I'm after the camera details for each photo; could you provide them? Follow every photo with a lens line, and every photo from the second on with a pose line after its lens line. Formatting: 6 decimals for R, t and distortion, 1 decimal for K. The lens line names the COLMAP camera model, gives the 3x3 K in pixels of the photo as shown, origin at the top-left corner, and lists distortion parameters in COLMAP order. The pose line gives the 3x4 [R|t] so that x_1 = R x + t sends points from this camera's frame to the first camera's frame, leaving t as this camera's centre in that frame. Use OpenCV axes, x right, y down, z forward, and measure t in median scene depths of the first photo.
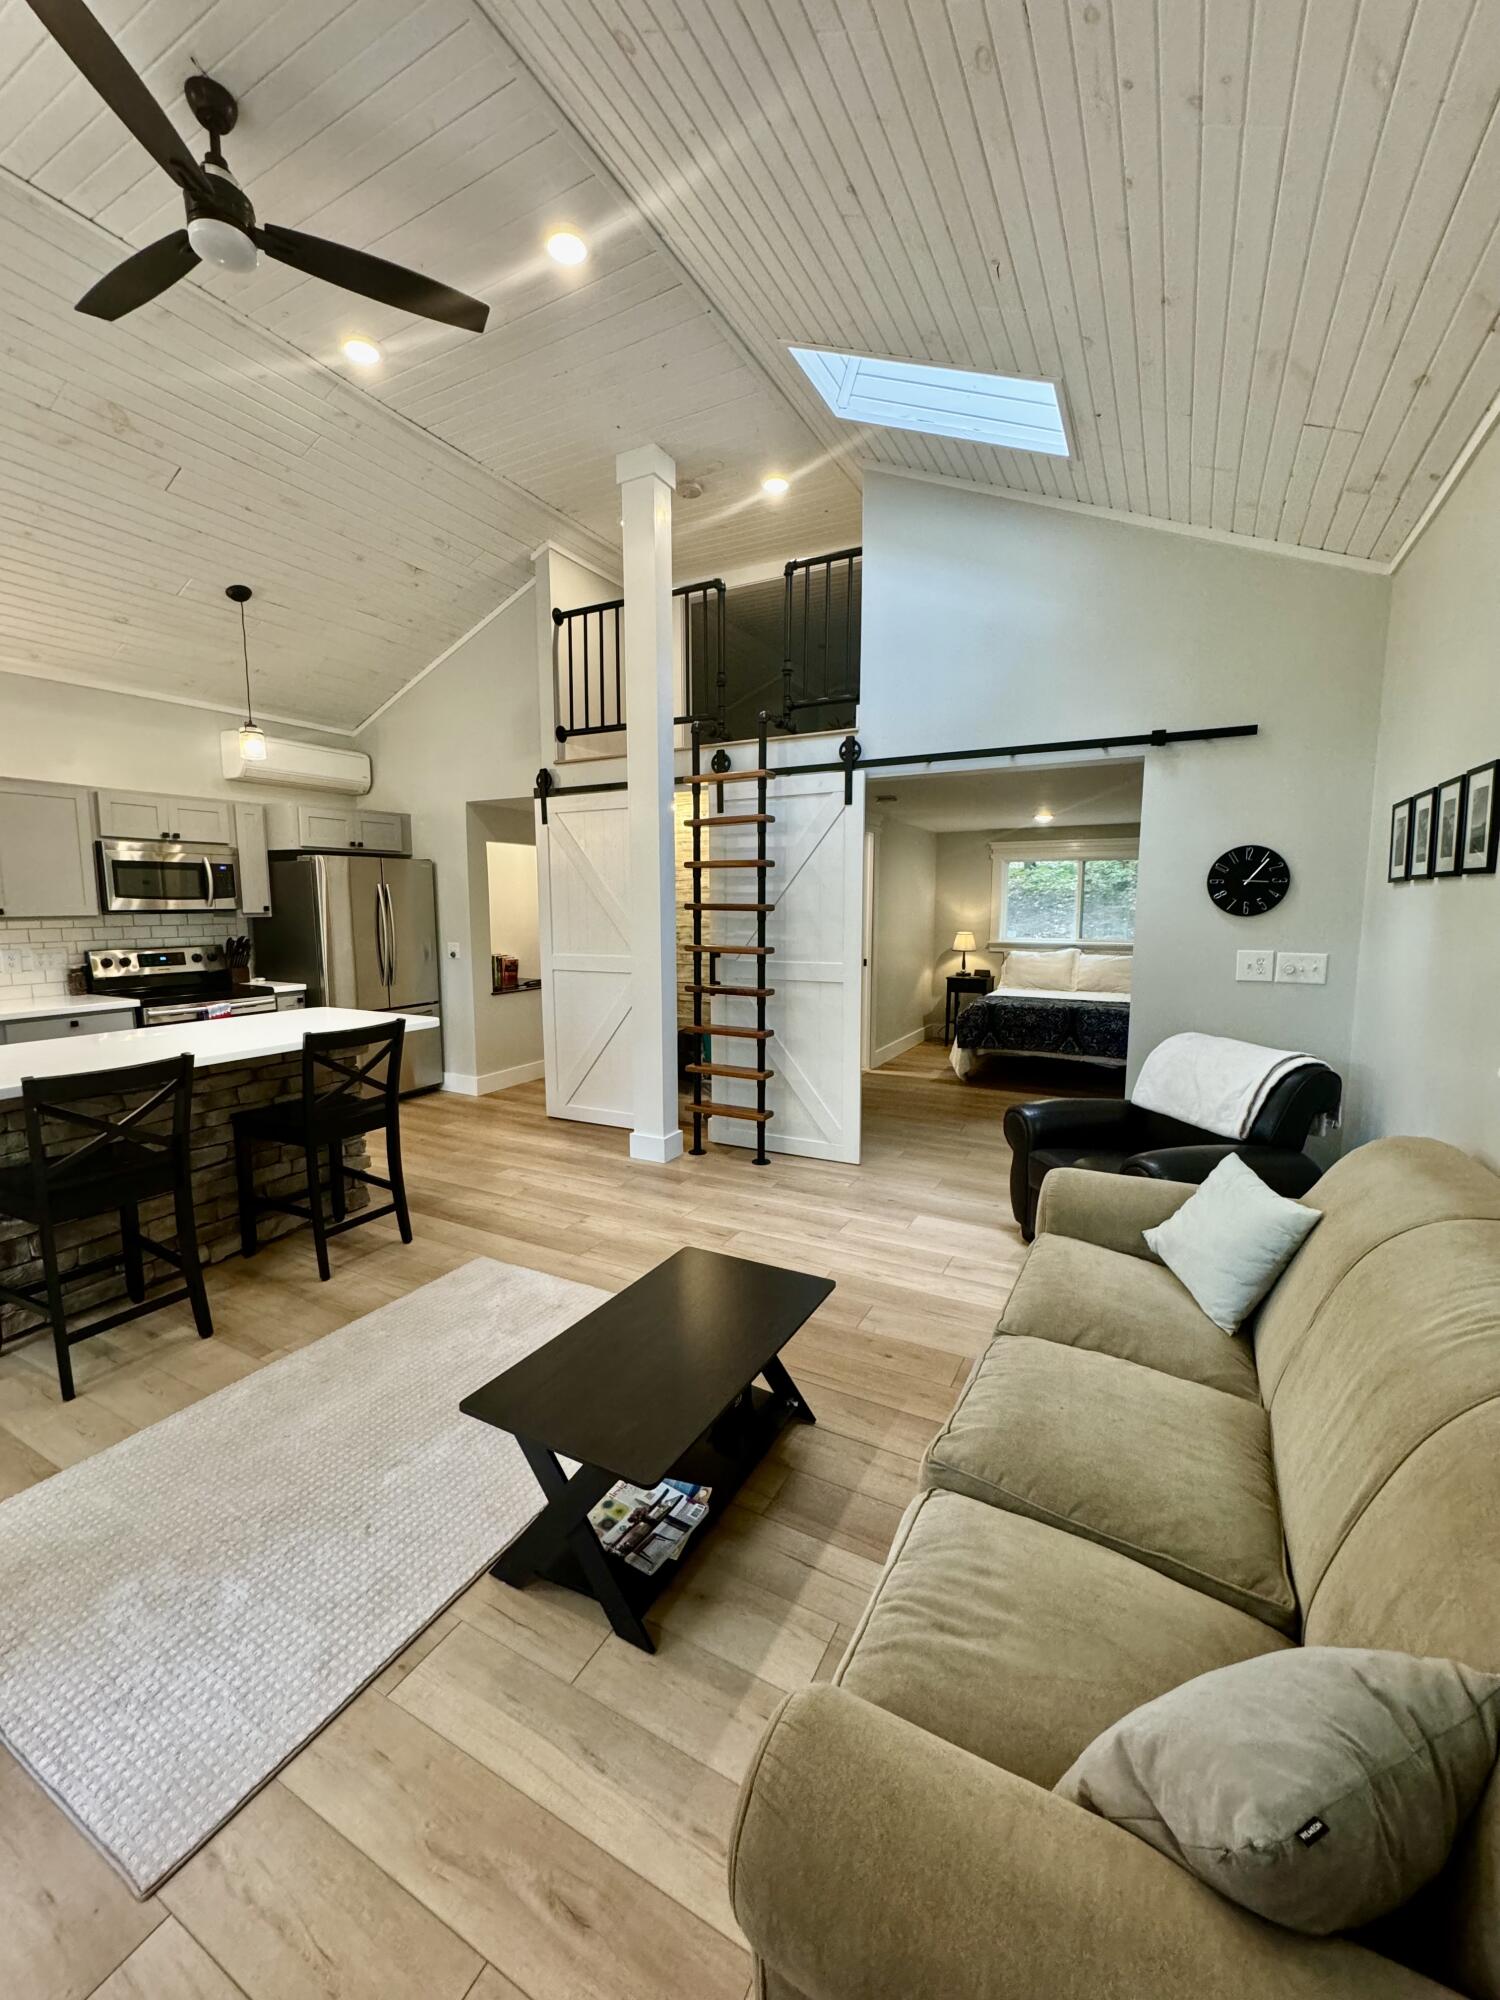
lens RADIAL K [[795.5, 0, 748.3], [0, 795.5, 1000.0], [0, 0, 1]] dist [-0.000653, -0.000392]
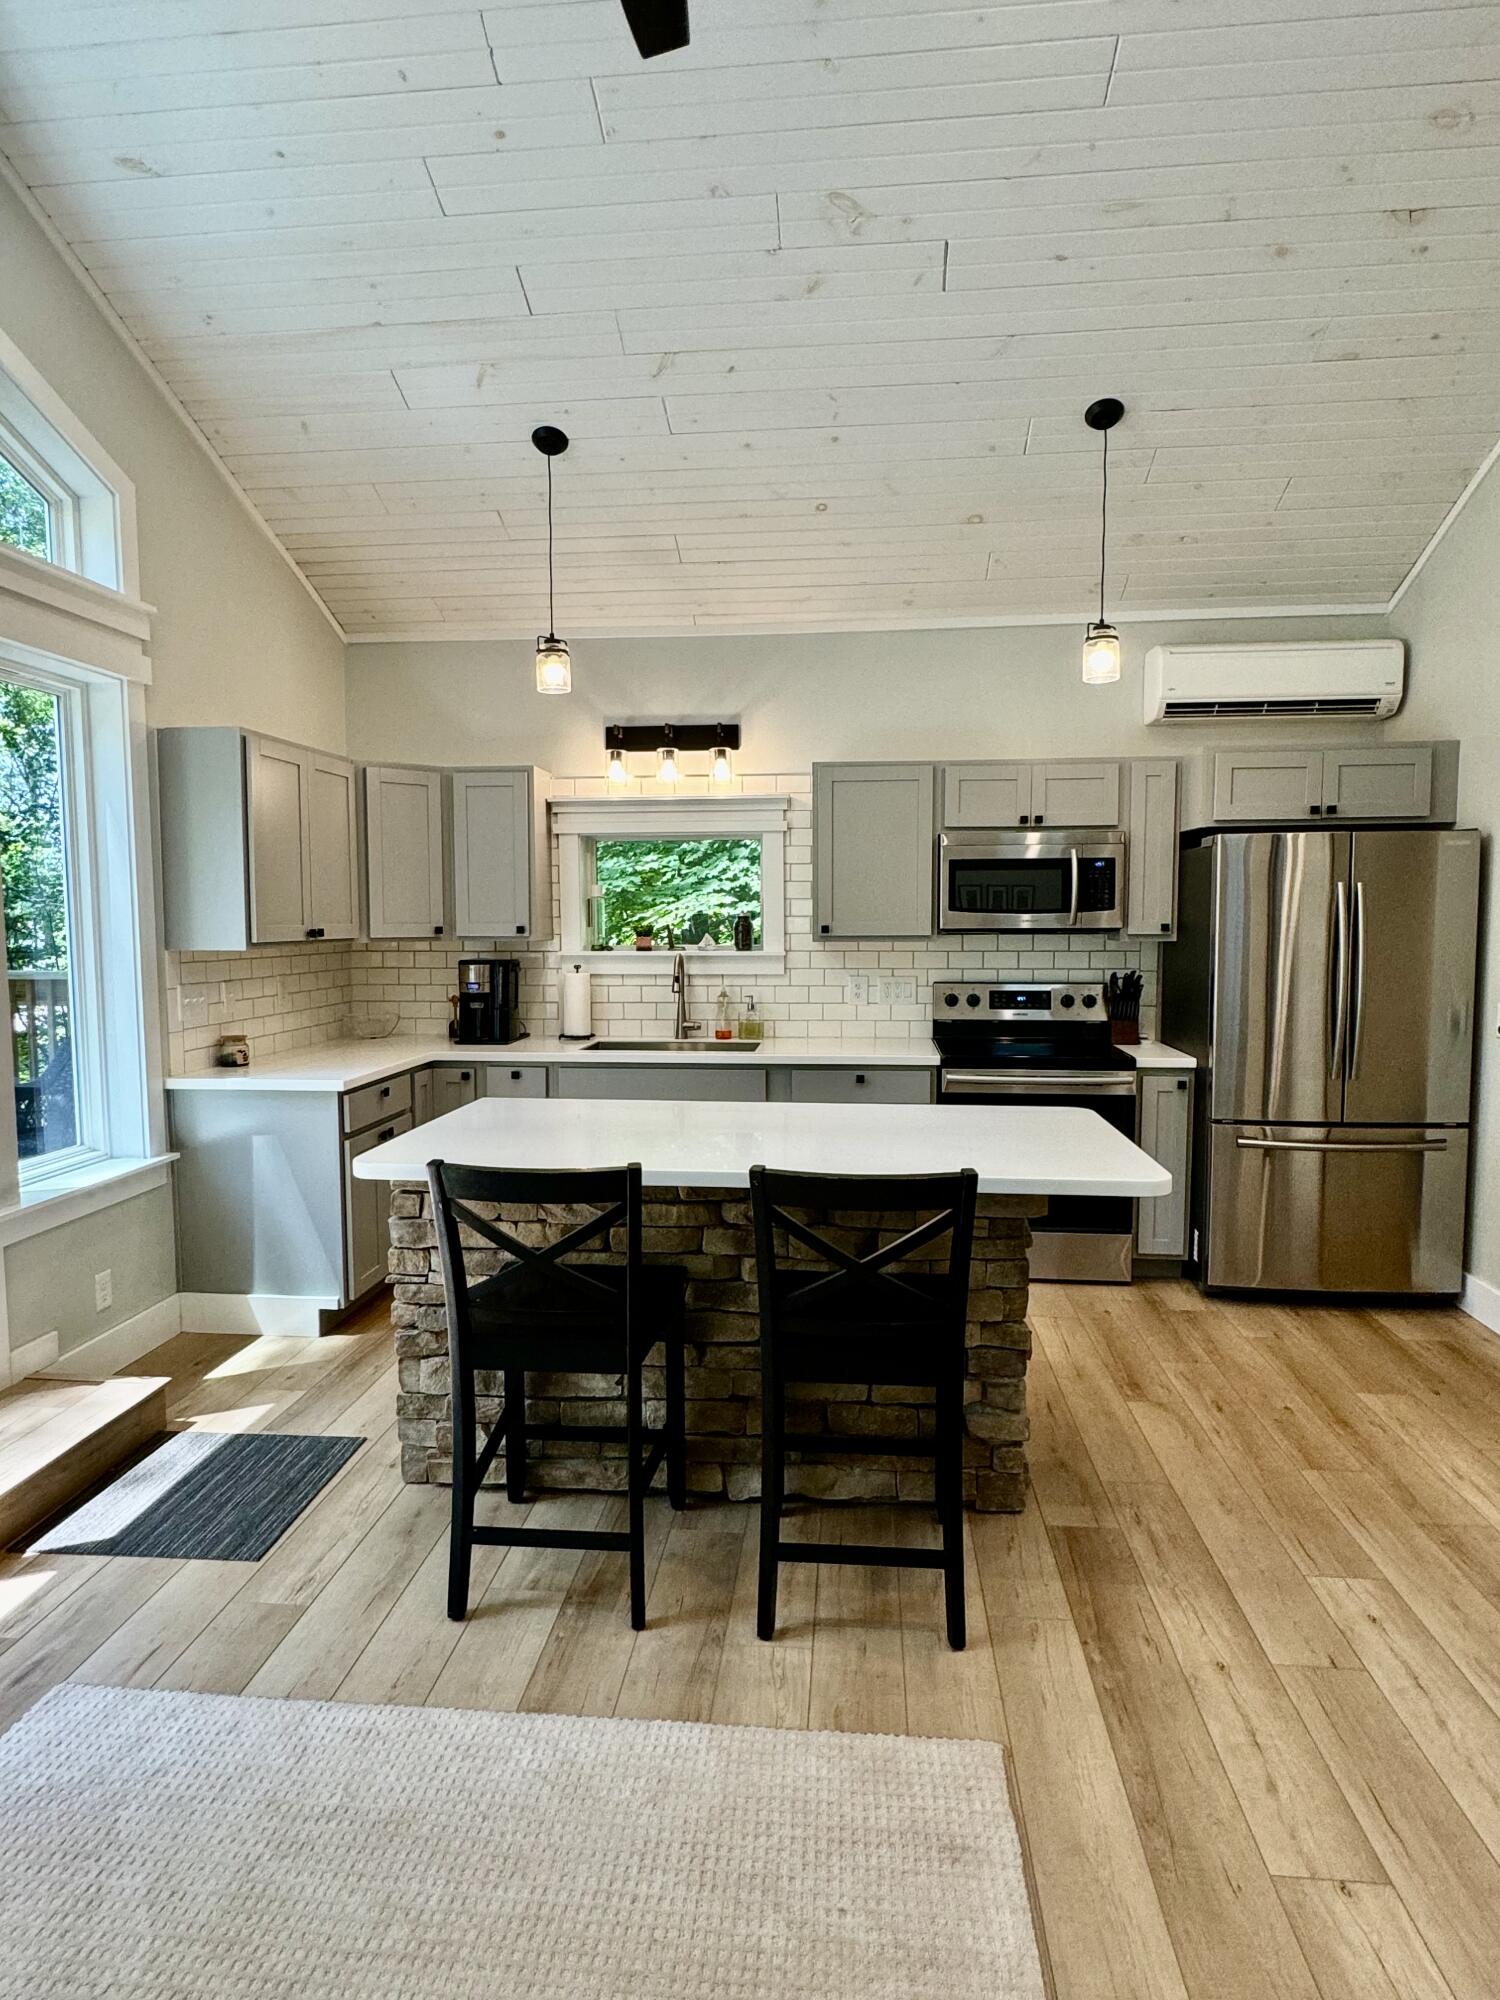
lens RADIAL K [[1124.8, 0, 747.7], [0, 1124.8, 1001.2], [0, 0, 1]] dist [-0.001794, 0.000526]
pose [[0.384415, 0.069940, -0.920507, 0.074454], [-0.110988, 0.993395, 0.029128, -0.054462], [0.916464, 0.090968, 0.389638, 0.421166]]
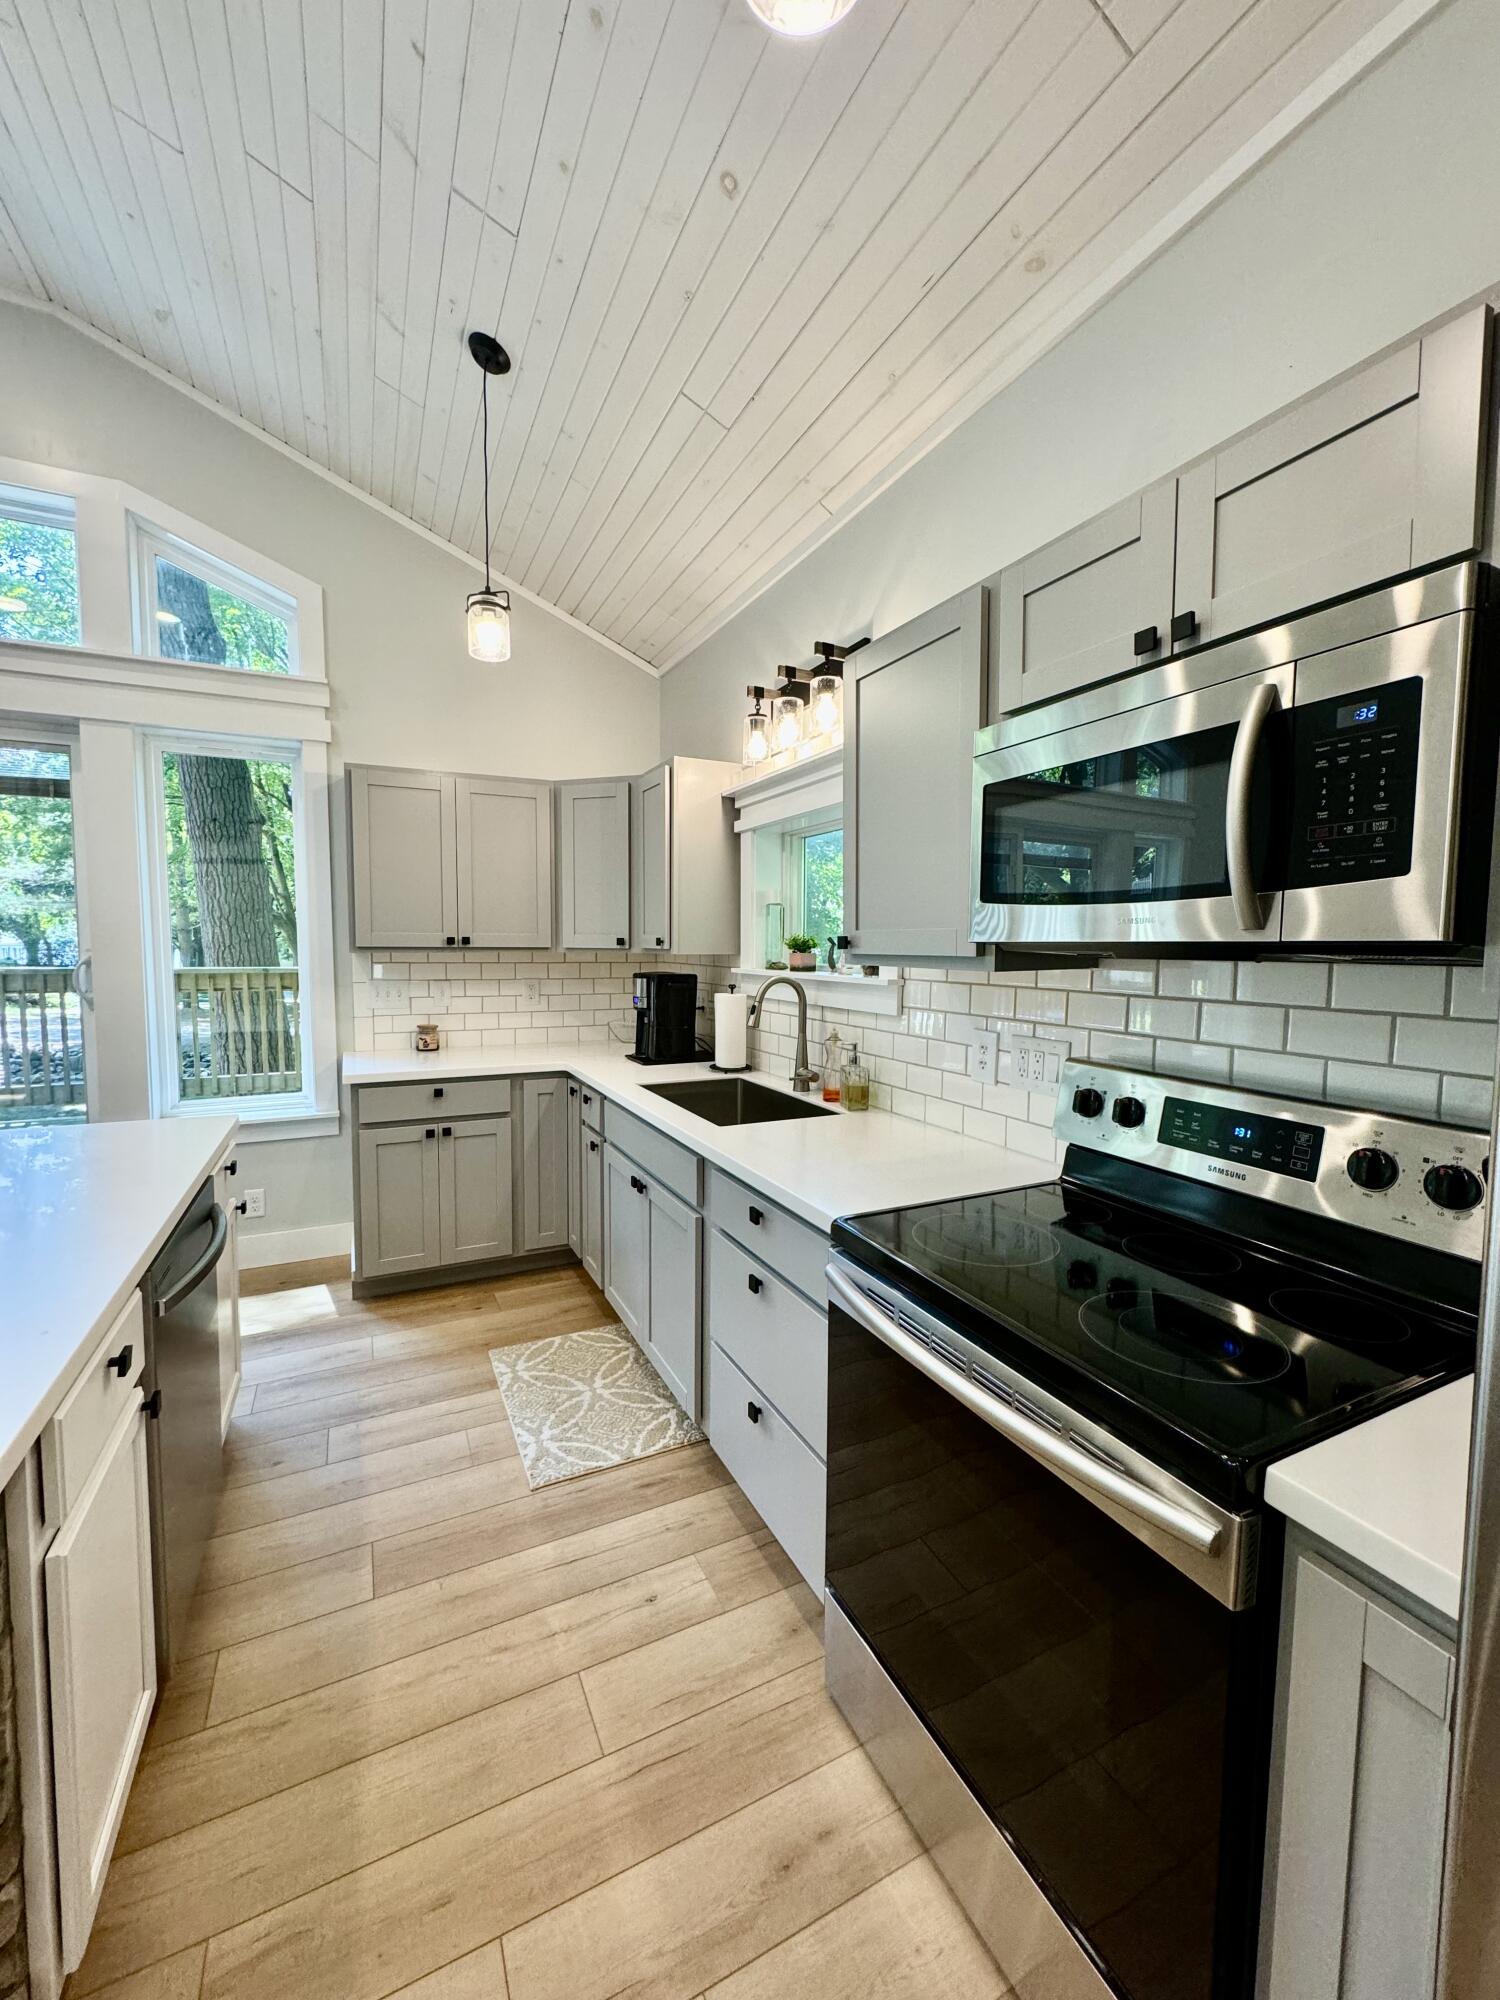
lens RADIAL K [[795.5, 0, 748.3], [0, 795.5, 1000.0], [0, 0, 1]] dist [-0.000653, -0.000392]
pose [[-0.584341, 0.053390, -0.809750, -0.455814], [-0.107547, 0.983937, 0.142484, -0.119724], [0.804350, 0.170345, -0.569213, 1.059753]]
